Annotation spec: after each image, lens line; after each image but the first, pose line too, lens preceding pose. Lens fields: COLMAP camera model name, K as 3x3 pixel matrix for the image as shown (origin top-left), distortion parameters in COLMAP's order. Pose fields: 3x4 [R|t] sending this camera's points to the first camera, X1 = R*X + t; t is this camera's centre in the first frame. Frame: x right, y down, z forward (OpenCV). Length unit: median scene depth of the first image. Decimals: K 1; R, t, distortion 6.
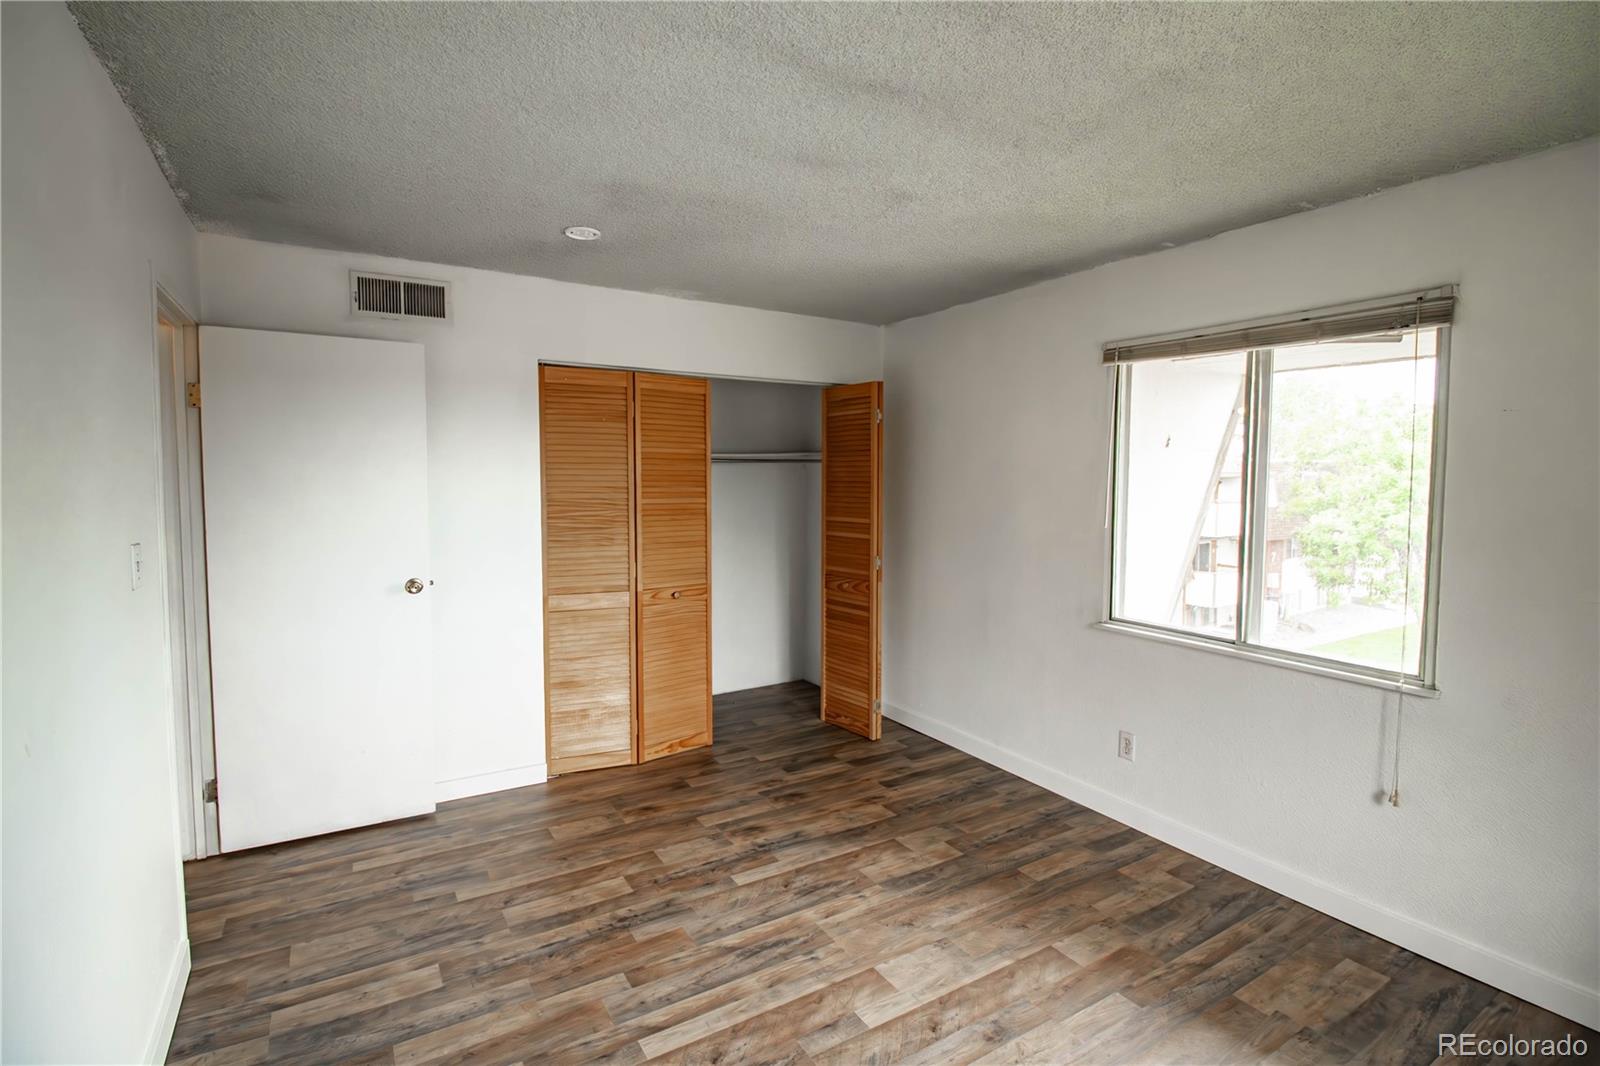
lens RADIAL K [[759.3, 0, 813.5], [0, 759.3, 528.5], [0, 0, 1]] dist [-0.015141, -0.005393]
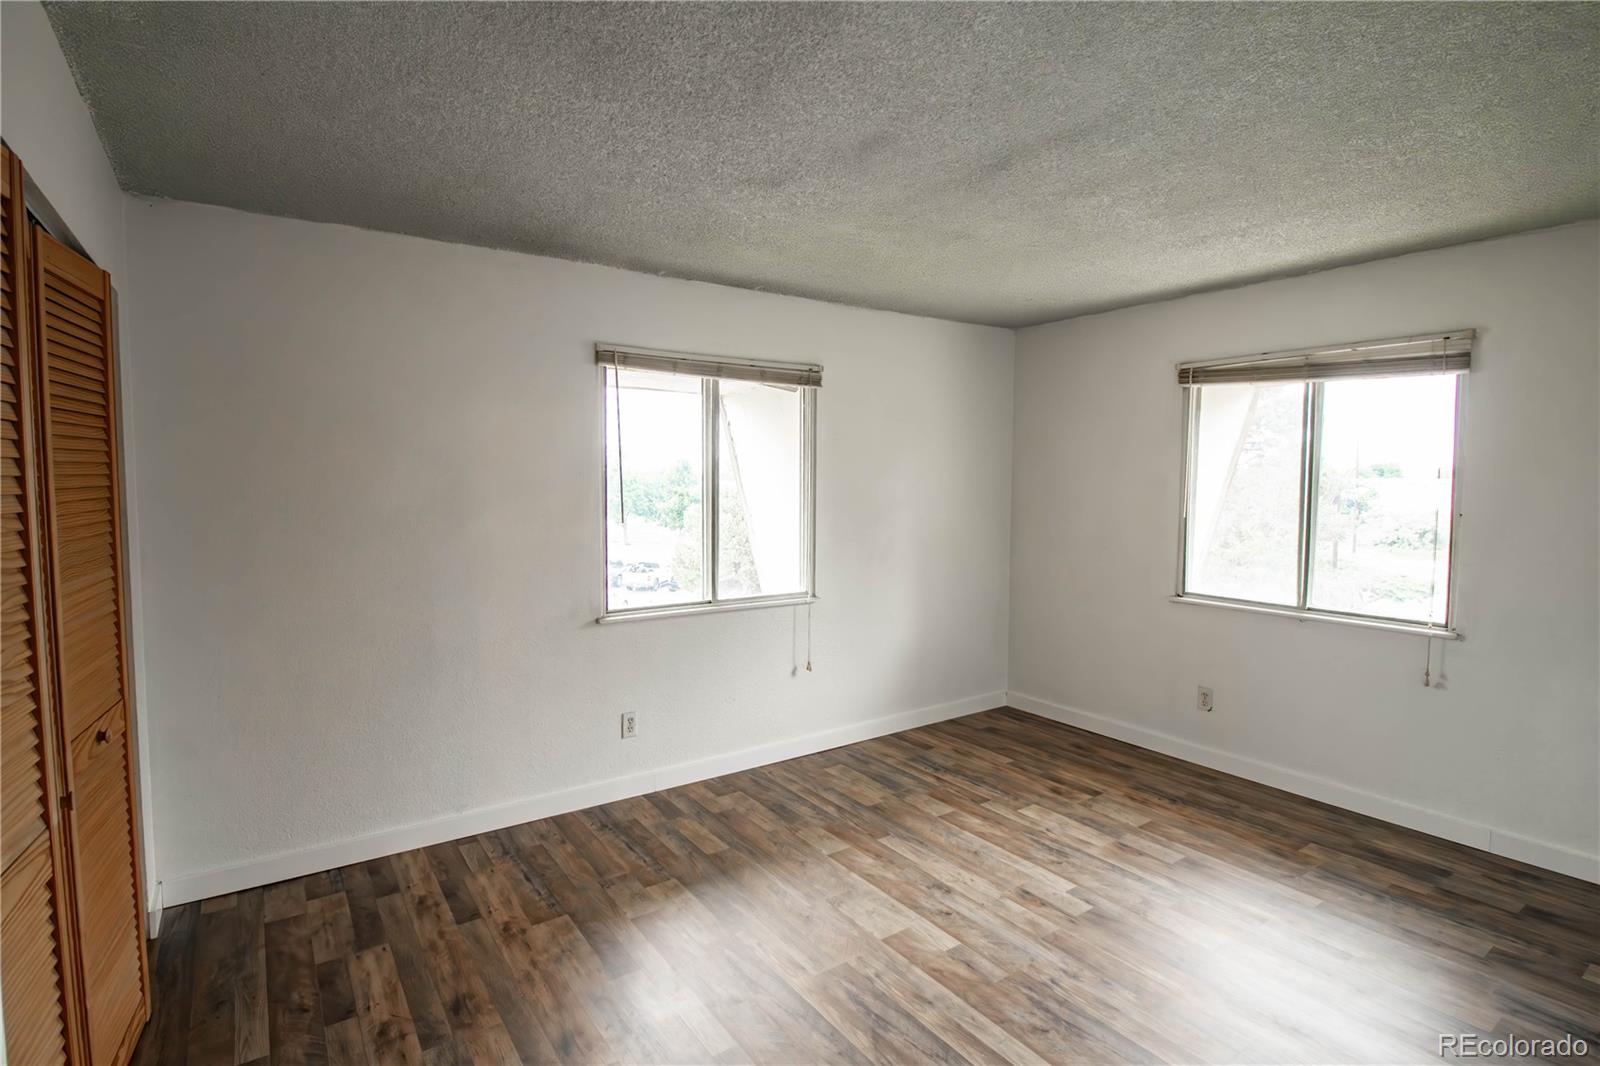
lens RADIAL K [[759.3, 0, 804.9], [0, 759.3, 528.2], [0, 0, 1]] dist [-0.015141, -0.005393]
pose [[-0.043307, -0.074977, 0.996244, -0.742065], [0.068257, 0.994628, 0.077822, -0.066587], [-0.996727, 0.071371, -0.037957, 0.881635]]
